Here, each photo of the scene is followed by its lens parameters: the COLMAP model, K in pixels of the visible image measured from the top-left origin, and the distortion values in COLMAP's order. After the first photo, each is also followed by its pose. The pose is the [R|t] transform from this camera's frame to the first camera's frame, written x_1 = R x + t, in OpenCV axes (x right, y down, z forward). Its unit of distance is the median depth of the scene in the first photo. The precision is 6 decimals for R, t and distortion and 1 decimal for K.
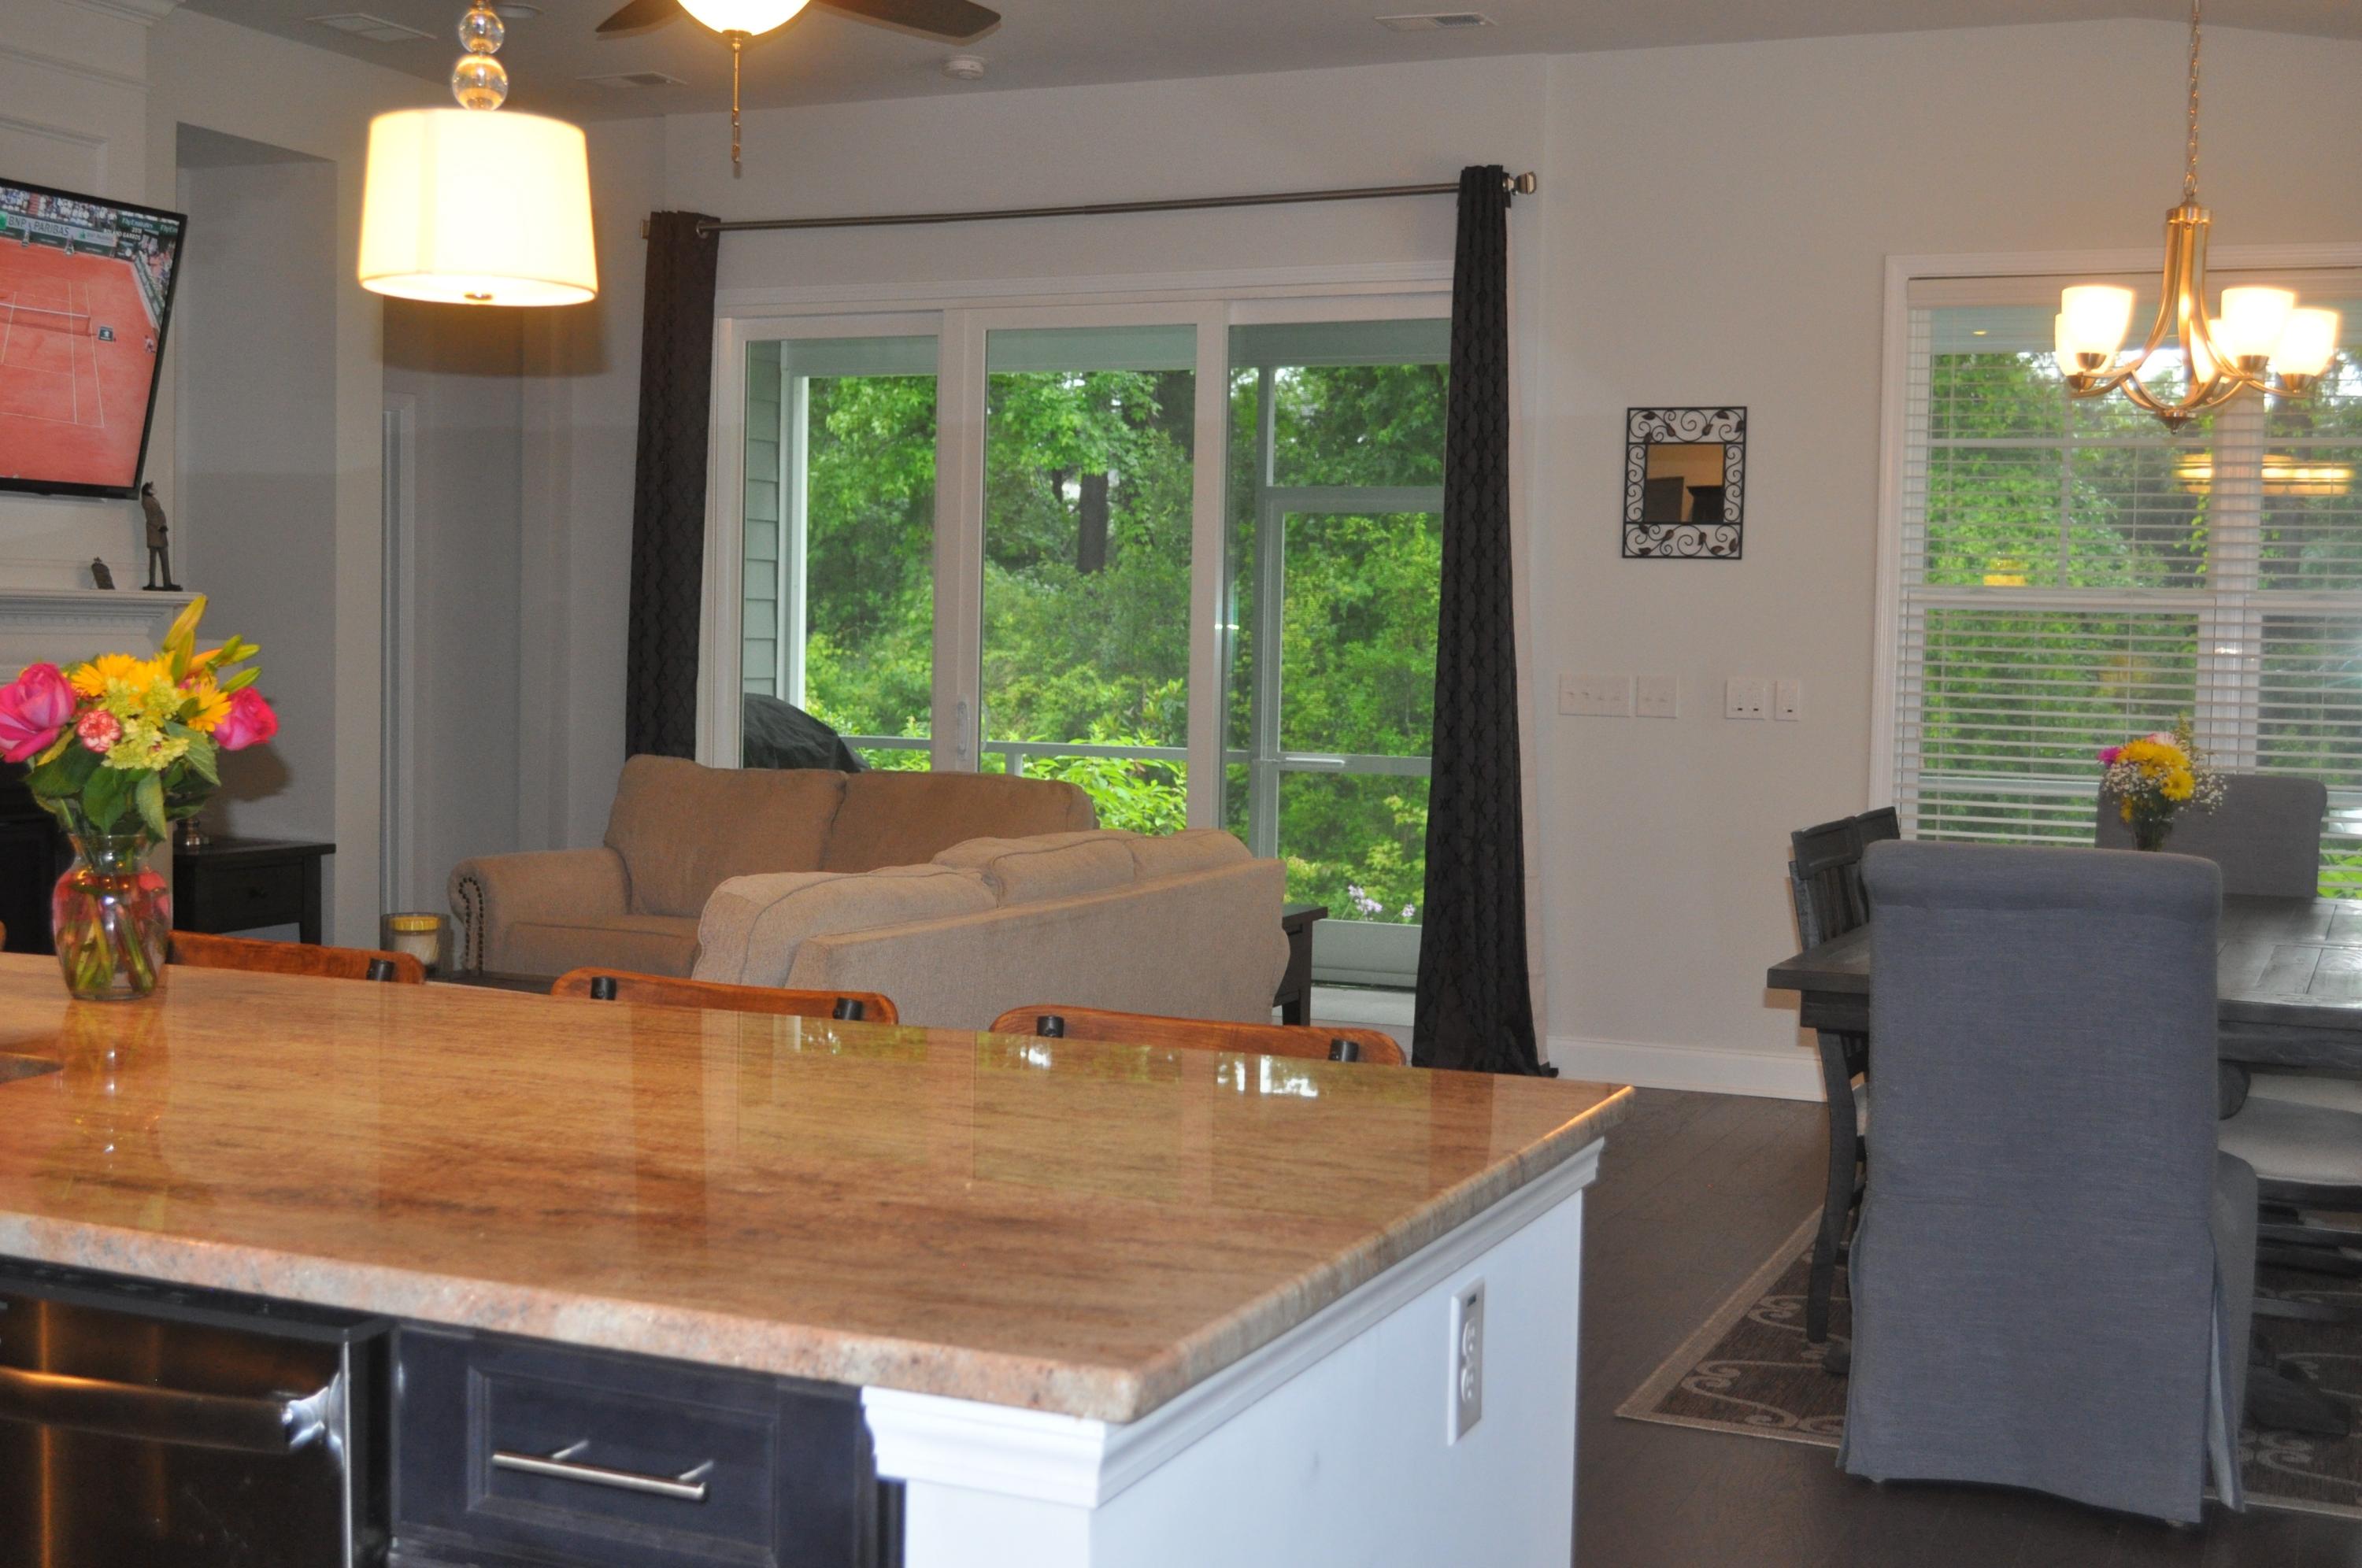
lens RADIAL K [[2750.4, 0, 1142.9], [0, 2750.4, 777.3], [0, 0, 1]] dist [-0.059061, 0.008119]
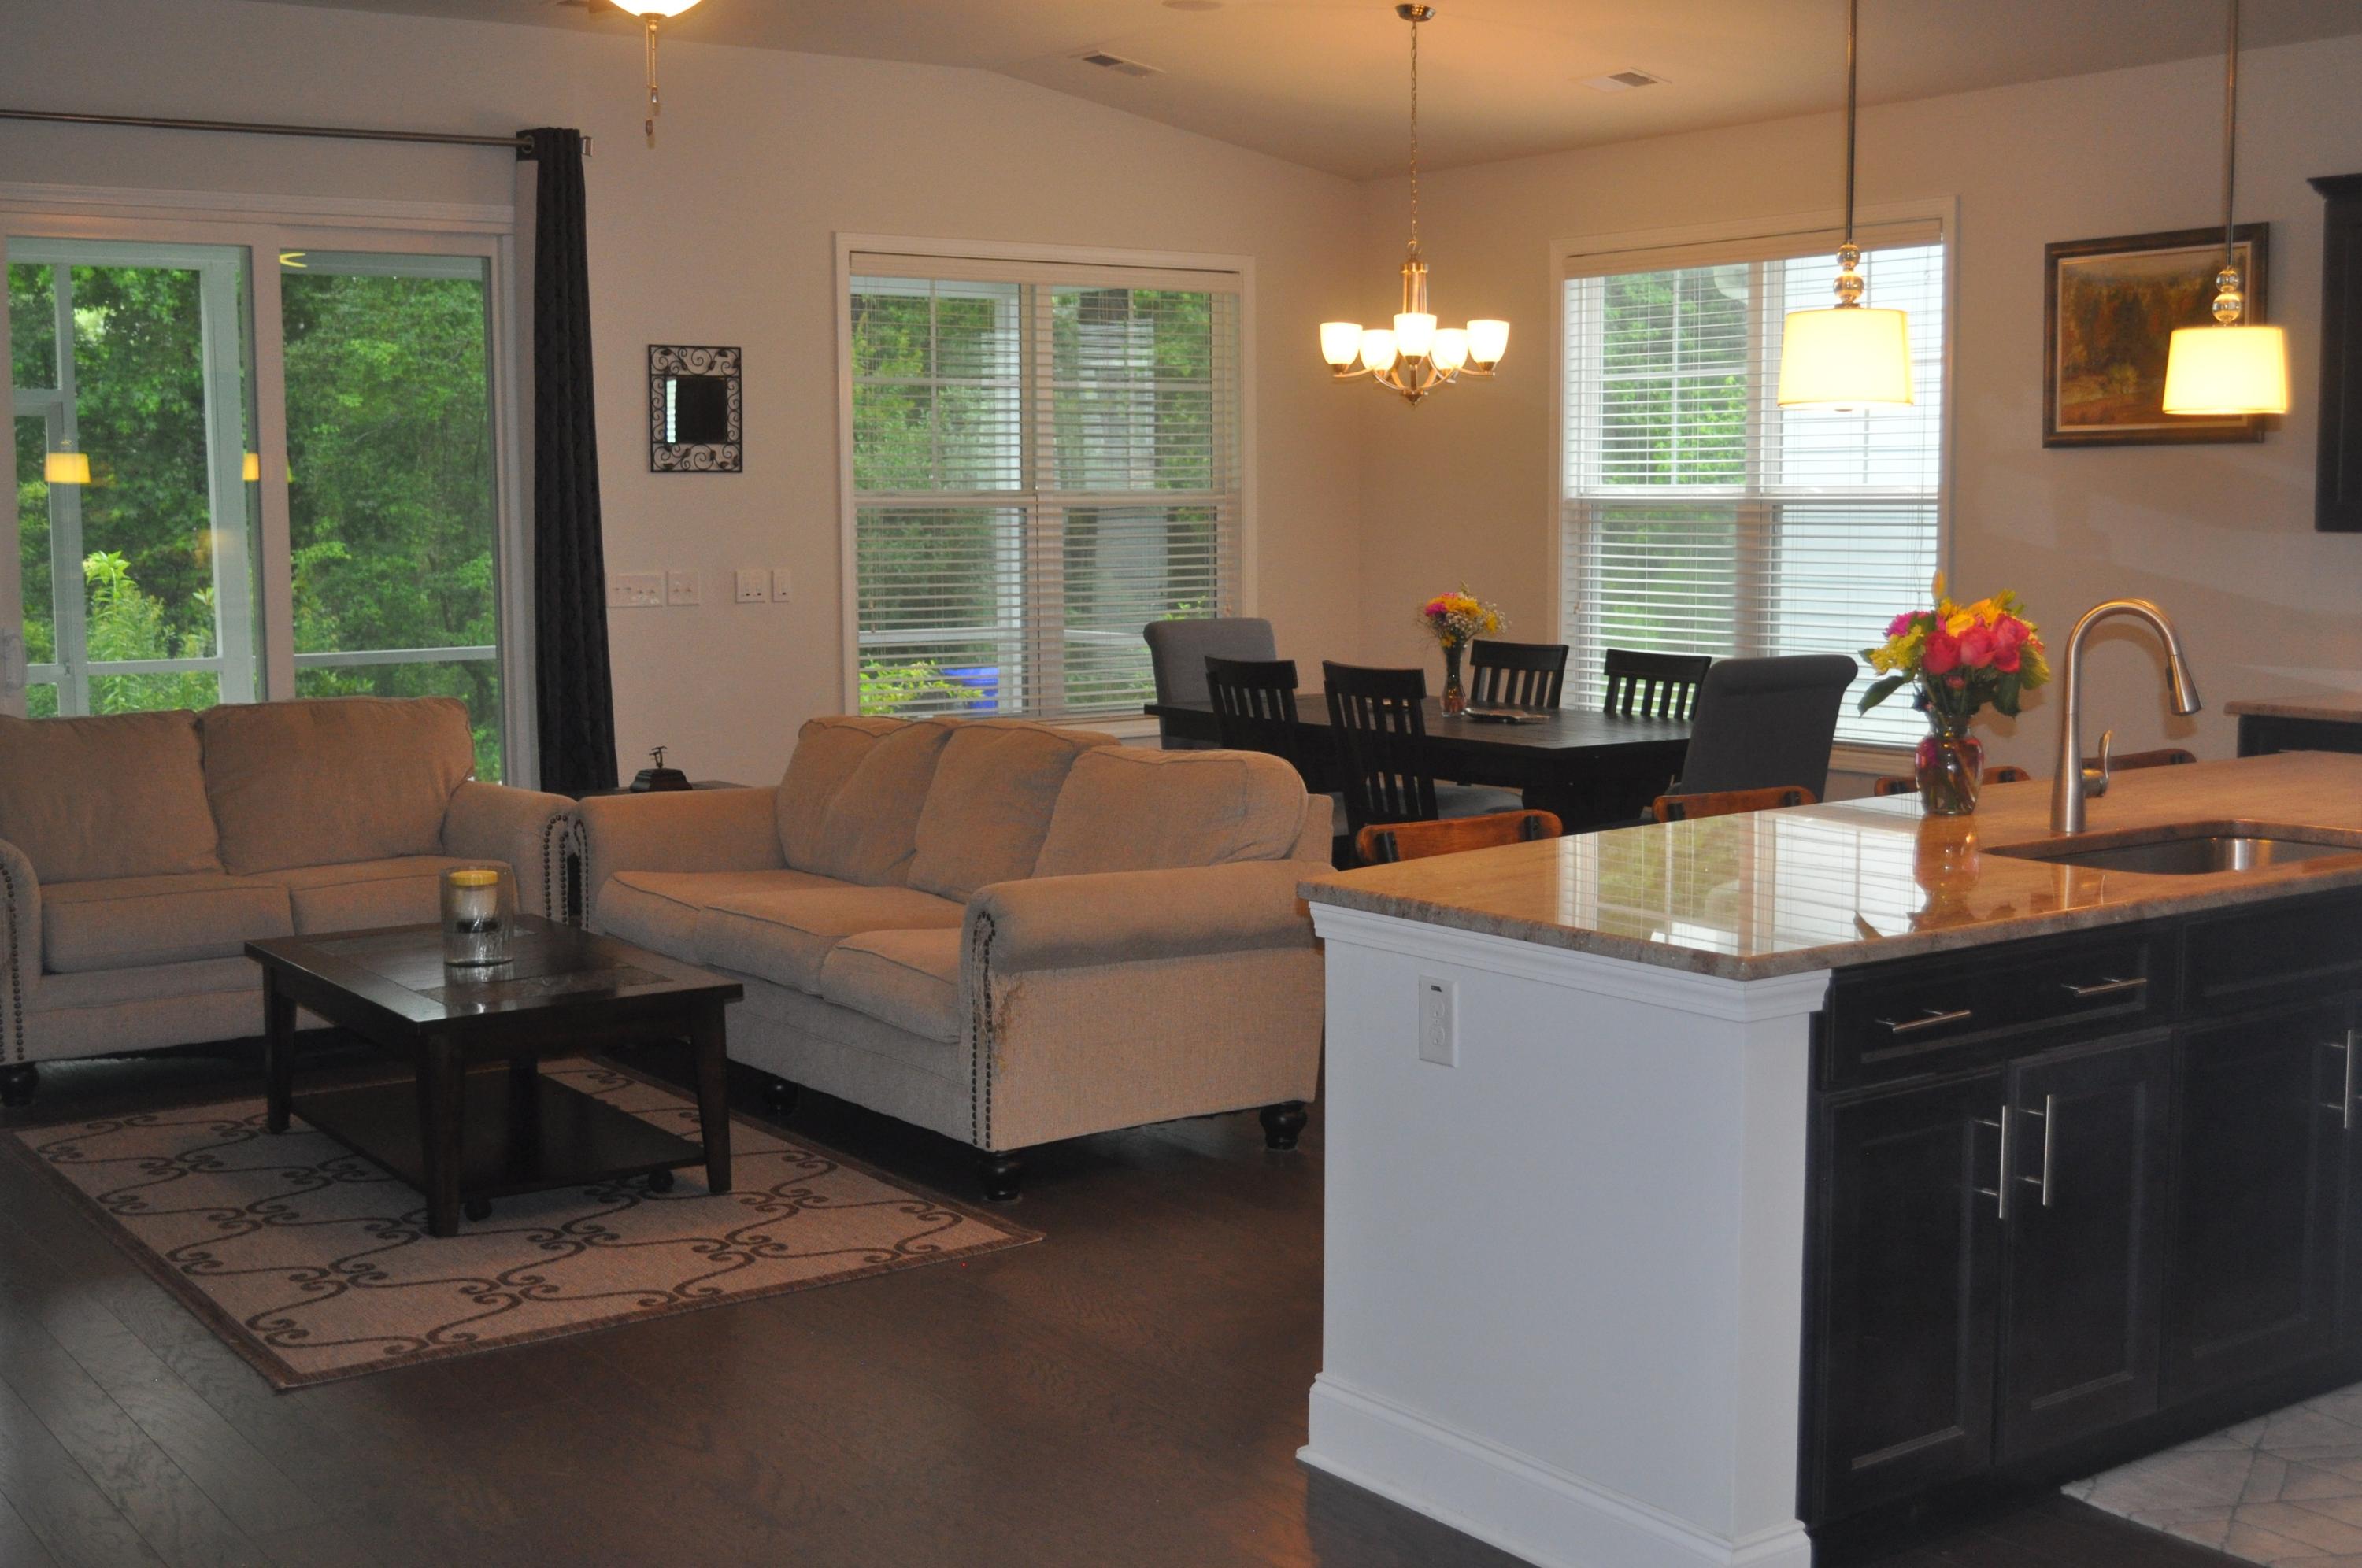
lens RADIAL K [[2750.4, 0, 1142.9], [0, 2750.4, 777.3], [0, 0, 1]] dist [-0.059061, 0.008119]
pose [[0.522227, -0.111116, 0.845537, -0.255639], [0.064478, 0.993782, 0.090774, -0.015125], [-0.850366, 0.007114, 0.526144, 0.069956]]
